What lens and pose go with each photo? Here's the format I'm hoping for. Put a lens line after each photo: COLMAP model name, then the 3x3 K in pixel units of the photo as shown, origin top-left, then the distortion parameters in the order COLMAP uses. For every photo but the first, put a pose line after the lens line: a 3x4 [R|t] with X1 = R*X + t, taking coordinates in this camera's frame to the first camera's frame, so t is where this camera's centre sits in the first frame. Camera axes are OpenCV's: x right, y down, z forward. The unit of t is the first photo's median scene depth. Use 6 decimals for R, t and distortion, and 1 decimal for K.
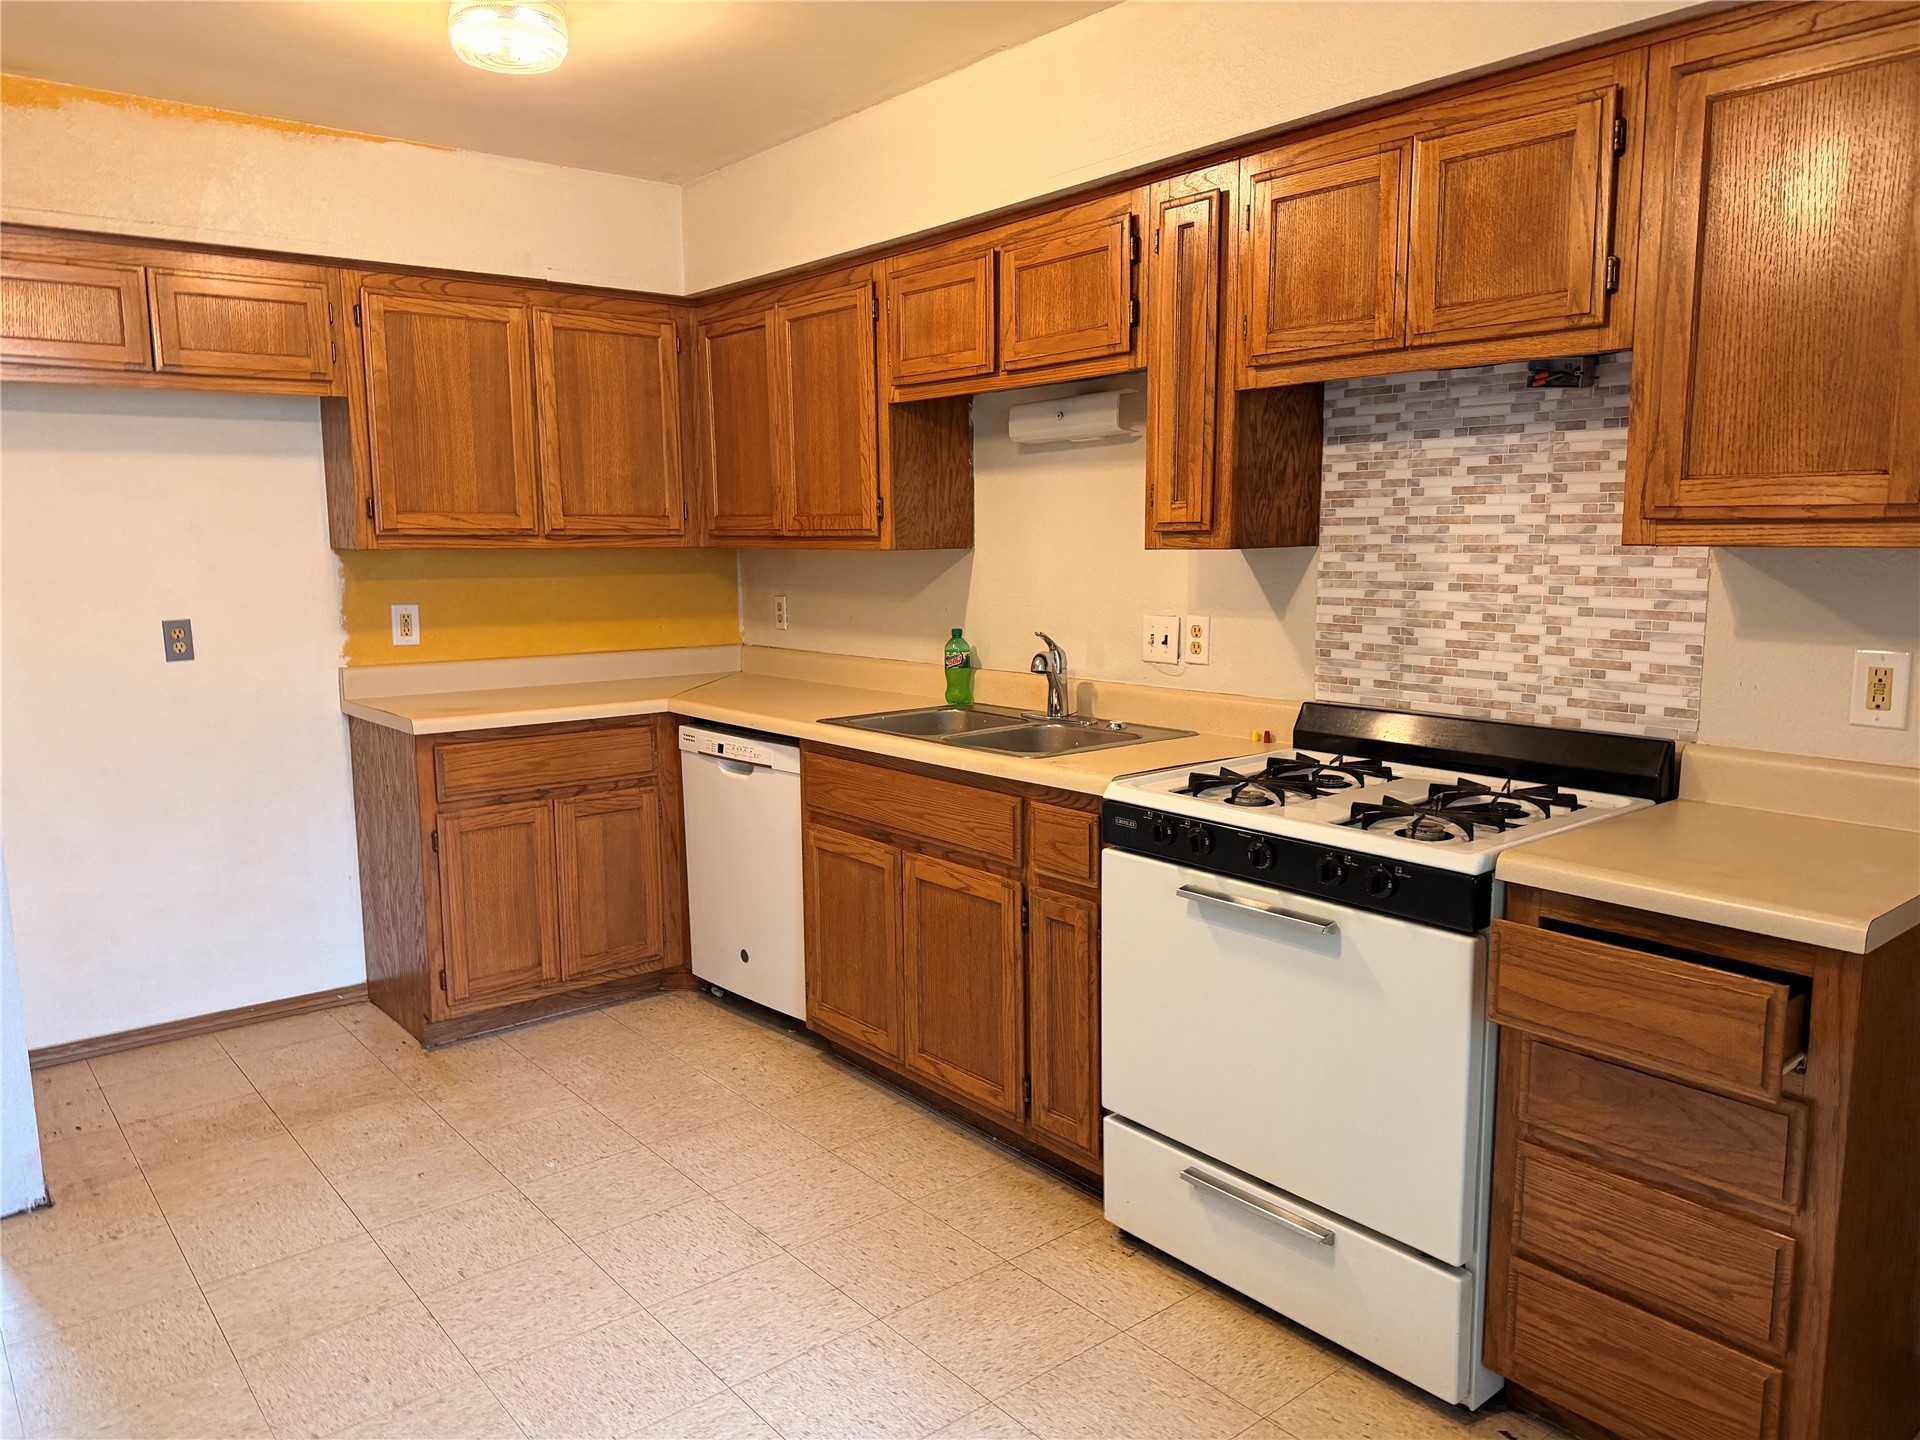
lens RADIAL K [[1328.1, 0, 963.6], [0, 1328.1, 721.9], [0, 0, 1]] dist [0.191086, -0.395345]
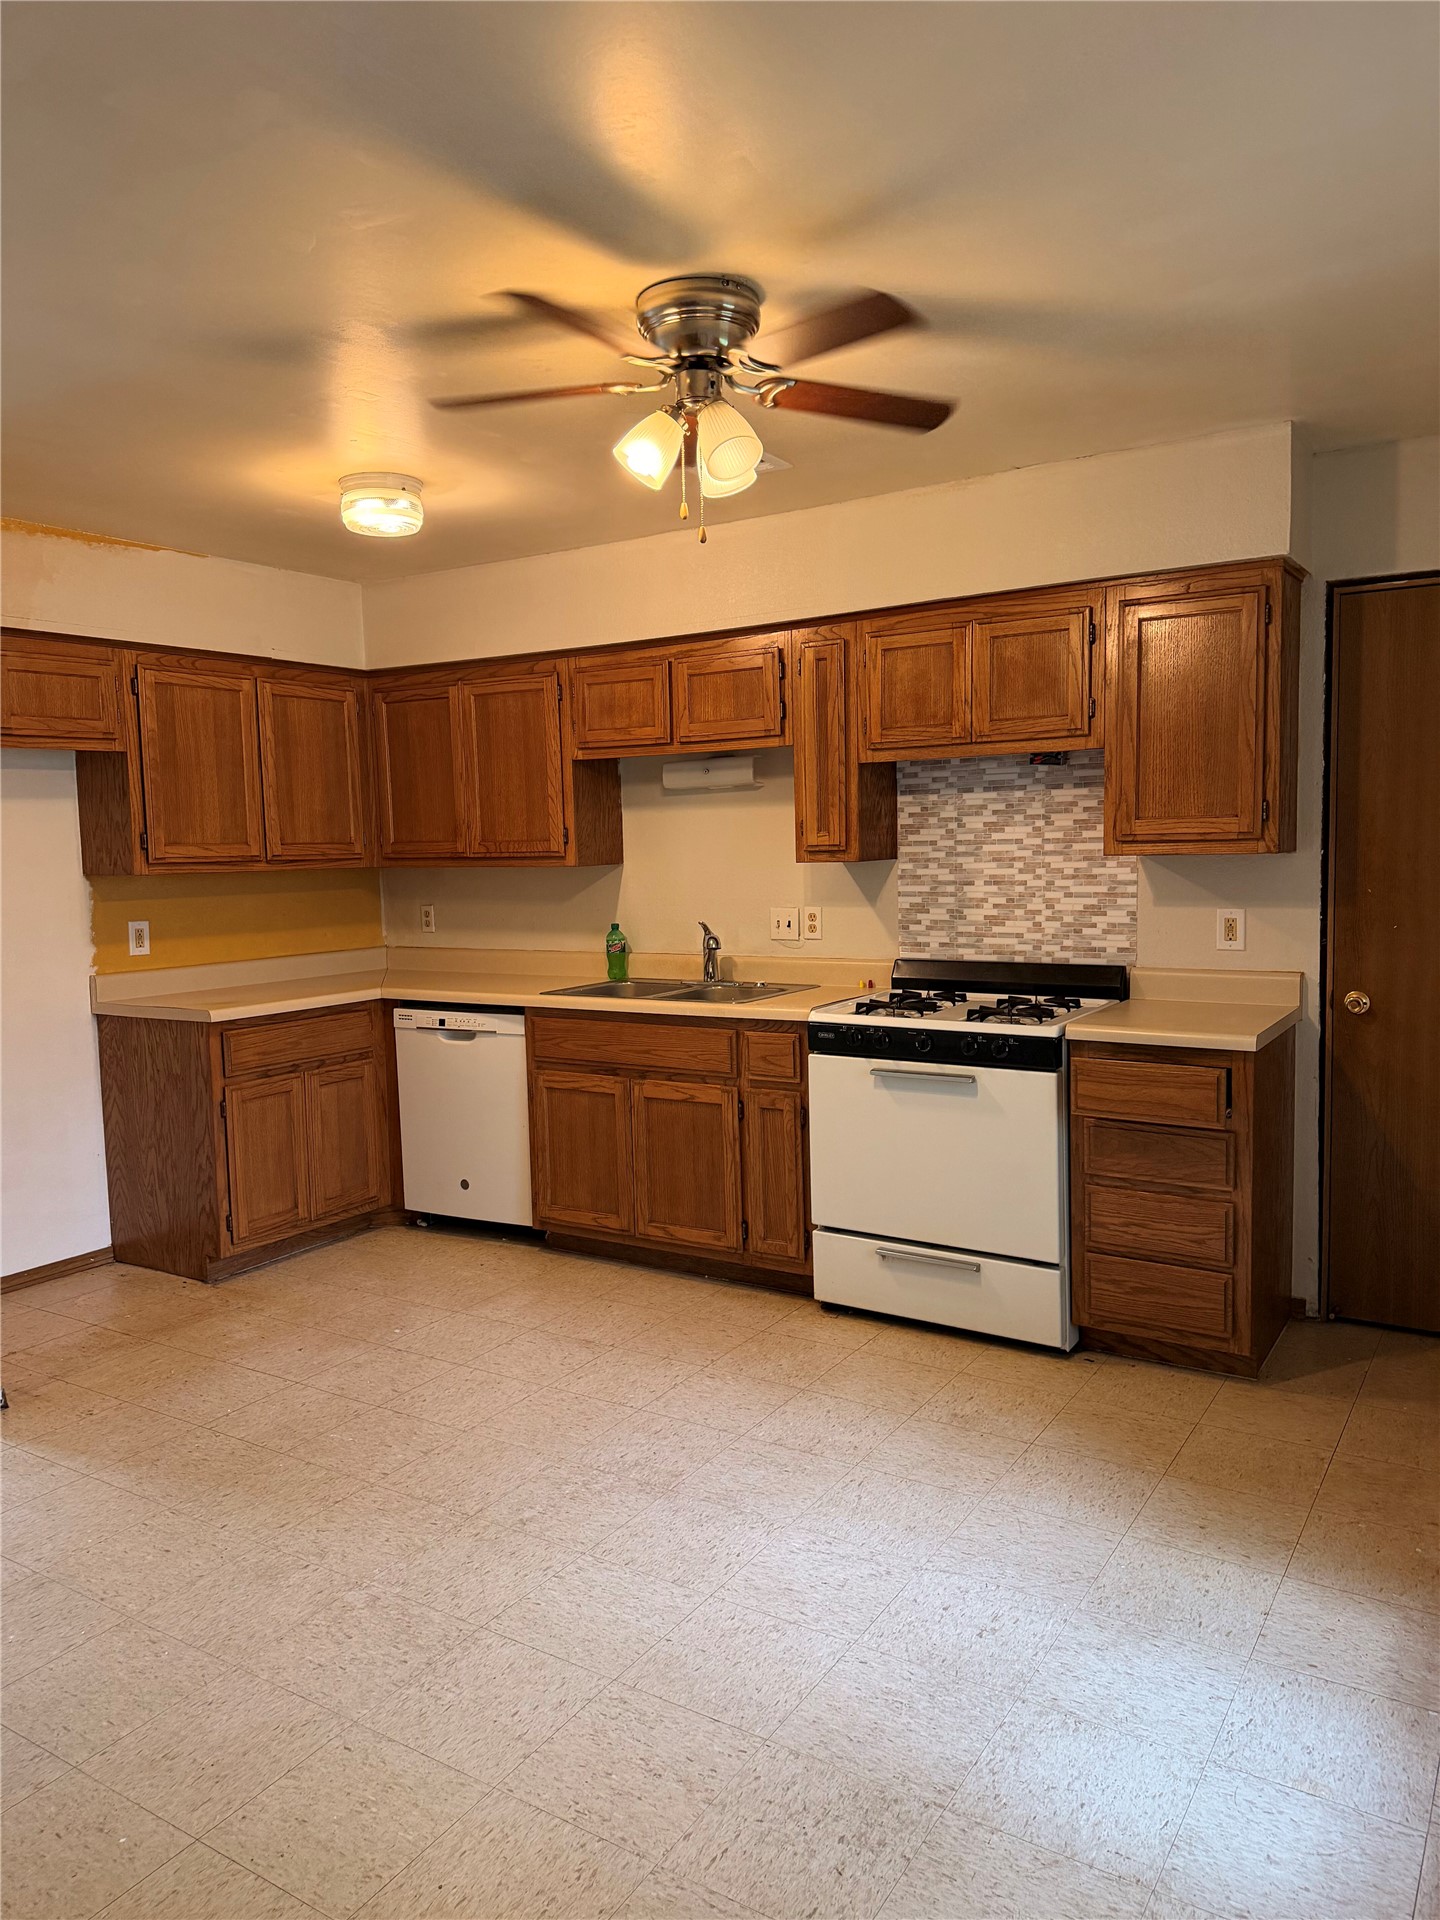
lens RADIAL K [[1328.1, 0, 732.5], [0, 1328.1, 961.1], [0, 0, 1]] dist [0.191086, -0.395345]
pose [[0.947312, -0.042202, 0.317521, -0.342025], [0.059543, 0.997206, -0.045107, 0.037695], [-0.314730, 0.061637, 0.947178, -0.327596]]
